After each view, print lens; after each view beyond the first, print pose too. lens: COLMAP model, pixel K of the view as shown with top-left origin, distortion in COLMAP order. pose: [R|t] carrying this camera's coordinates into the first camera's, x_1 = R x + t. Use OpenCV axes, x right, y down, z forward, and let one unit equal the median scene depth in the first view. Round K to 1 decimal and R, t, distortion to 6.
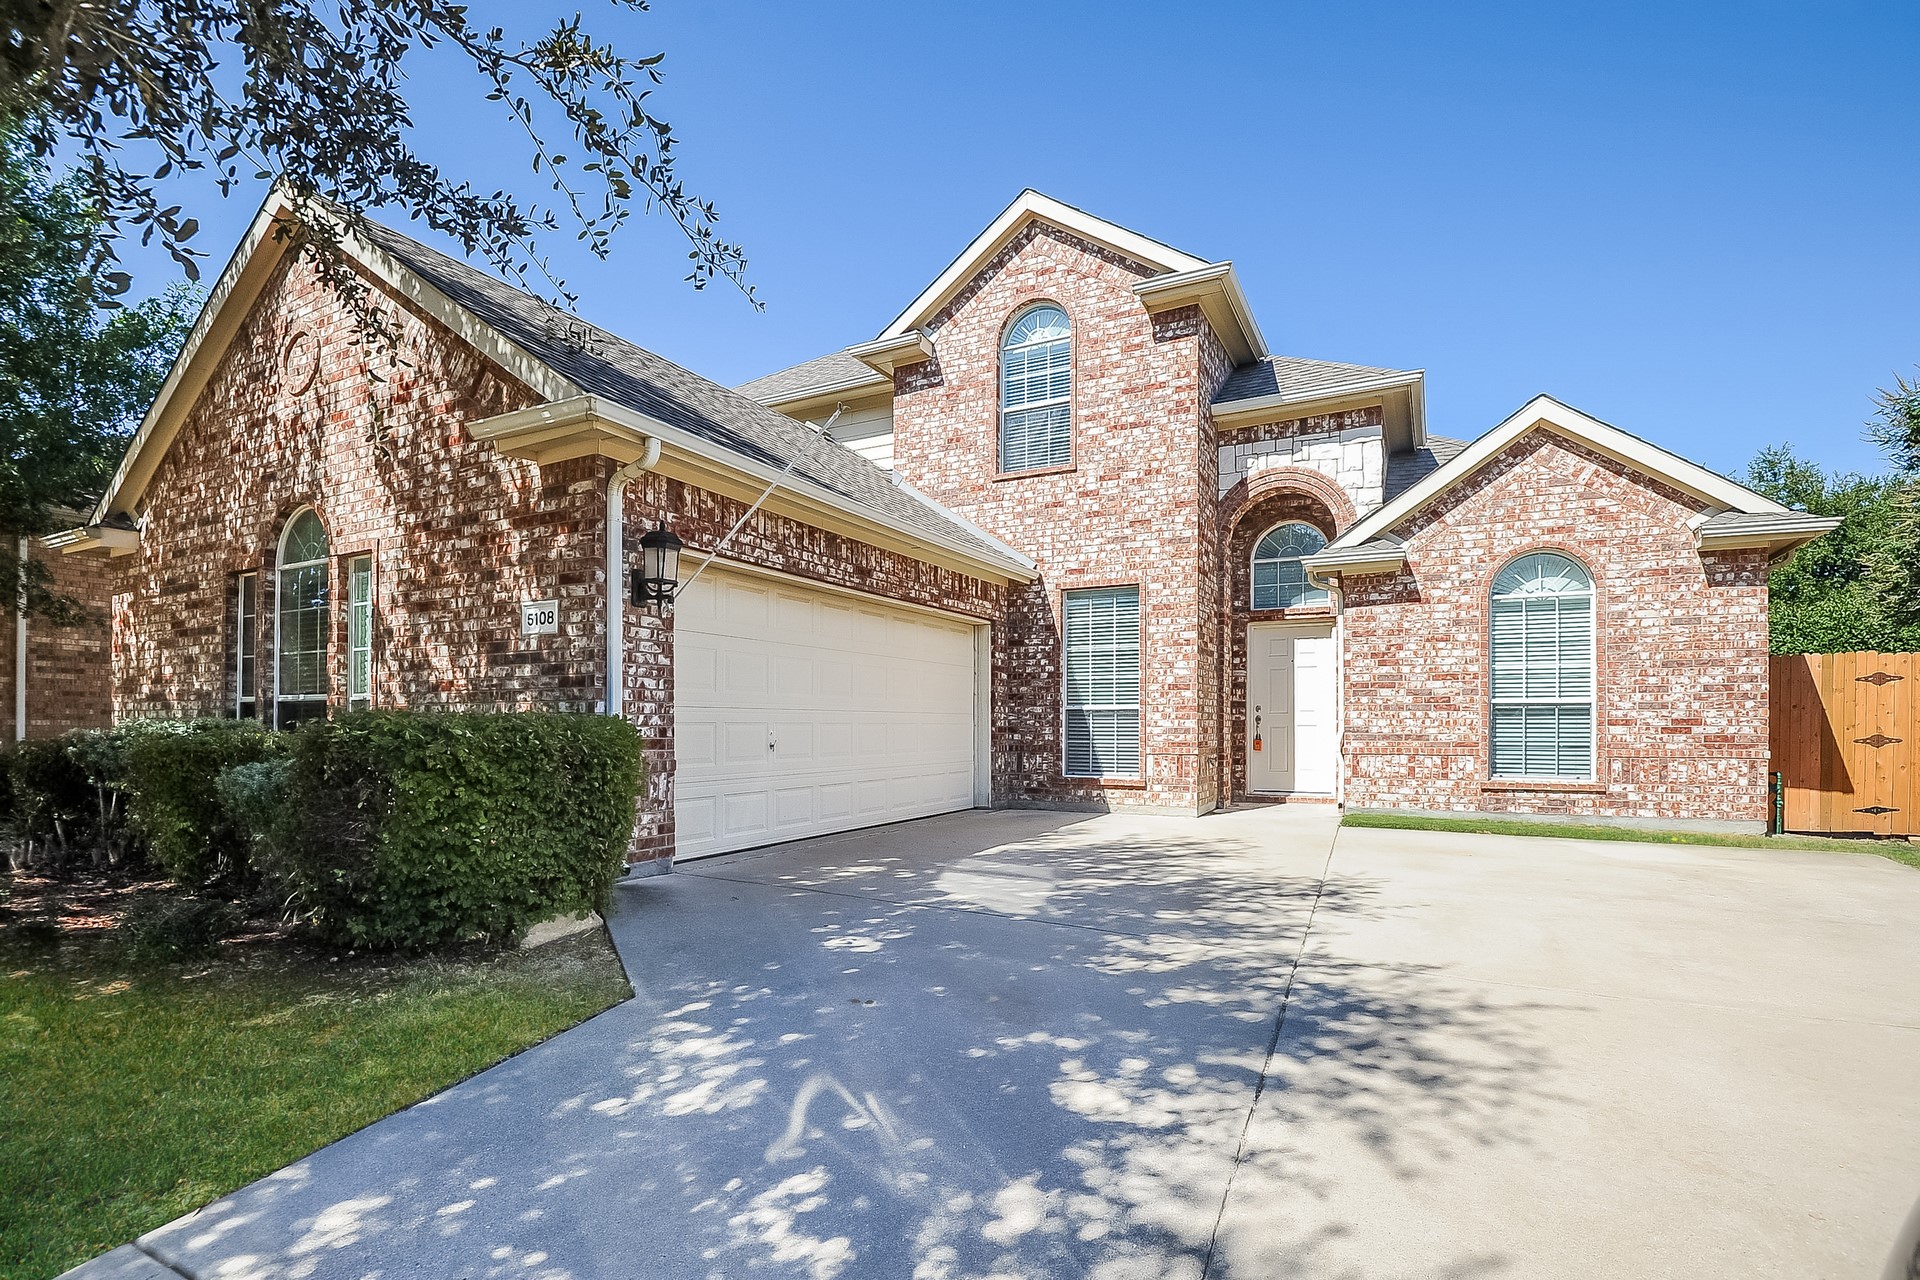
lens RADIAL K [[880.5, 0, 958.6], [0, 880.5, 649.6], [0, 0, 1]] dist [-0.004738, -0.018437]
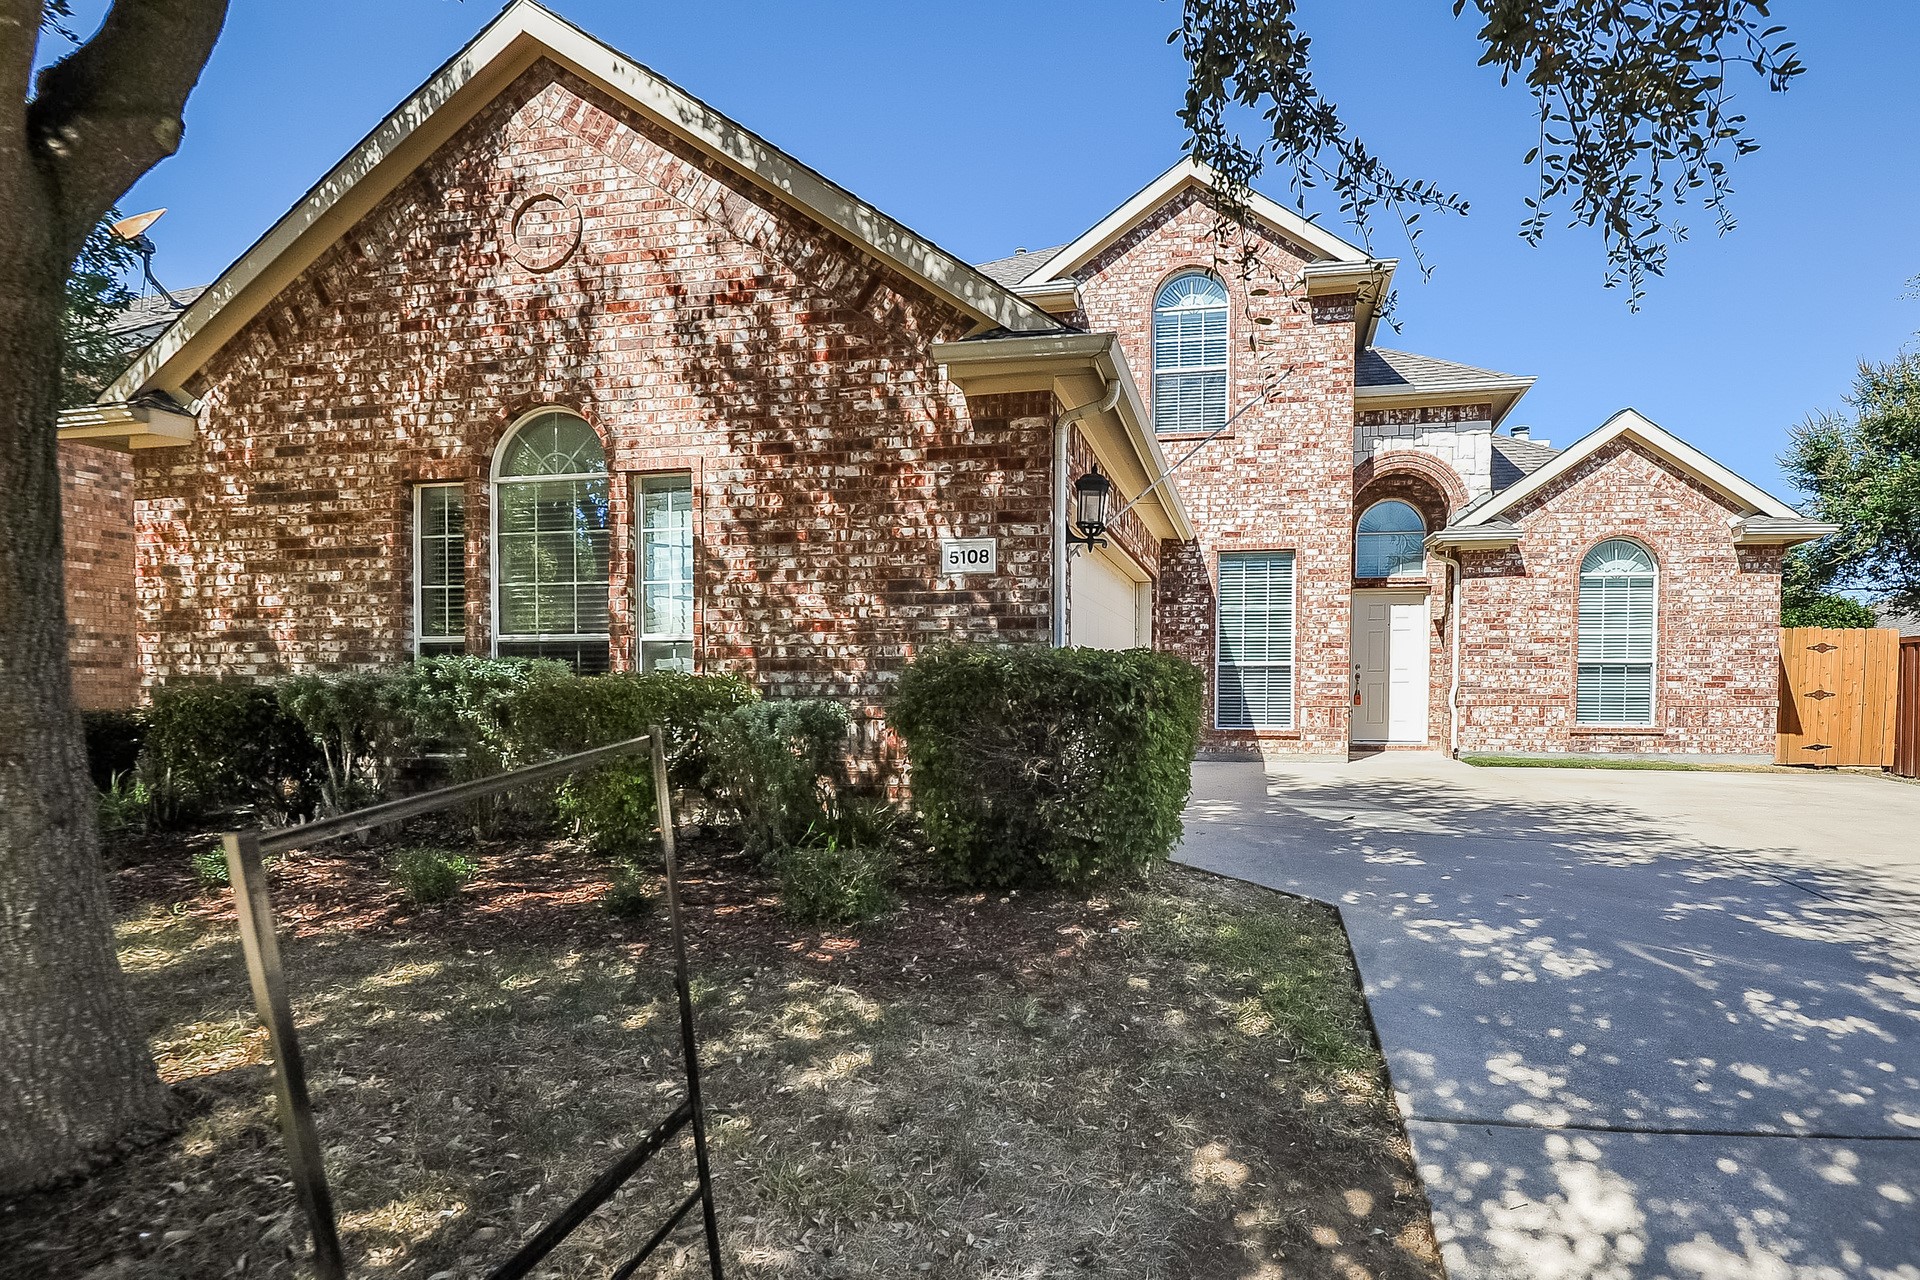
lens RADIAL K [[940.3, 0, 994.1], [0, 940.3, 648.5], [0, 0, 1]] dist [0.005592, -0.025939]
pose [[0.955079, 0.015989, 0.295921, -0.550340], [-0.026590, 0.999139, 0.031834, 0.022567], [-0.295157, -0.038272, 0.954682, 0.007706]]
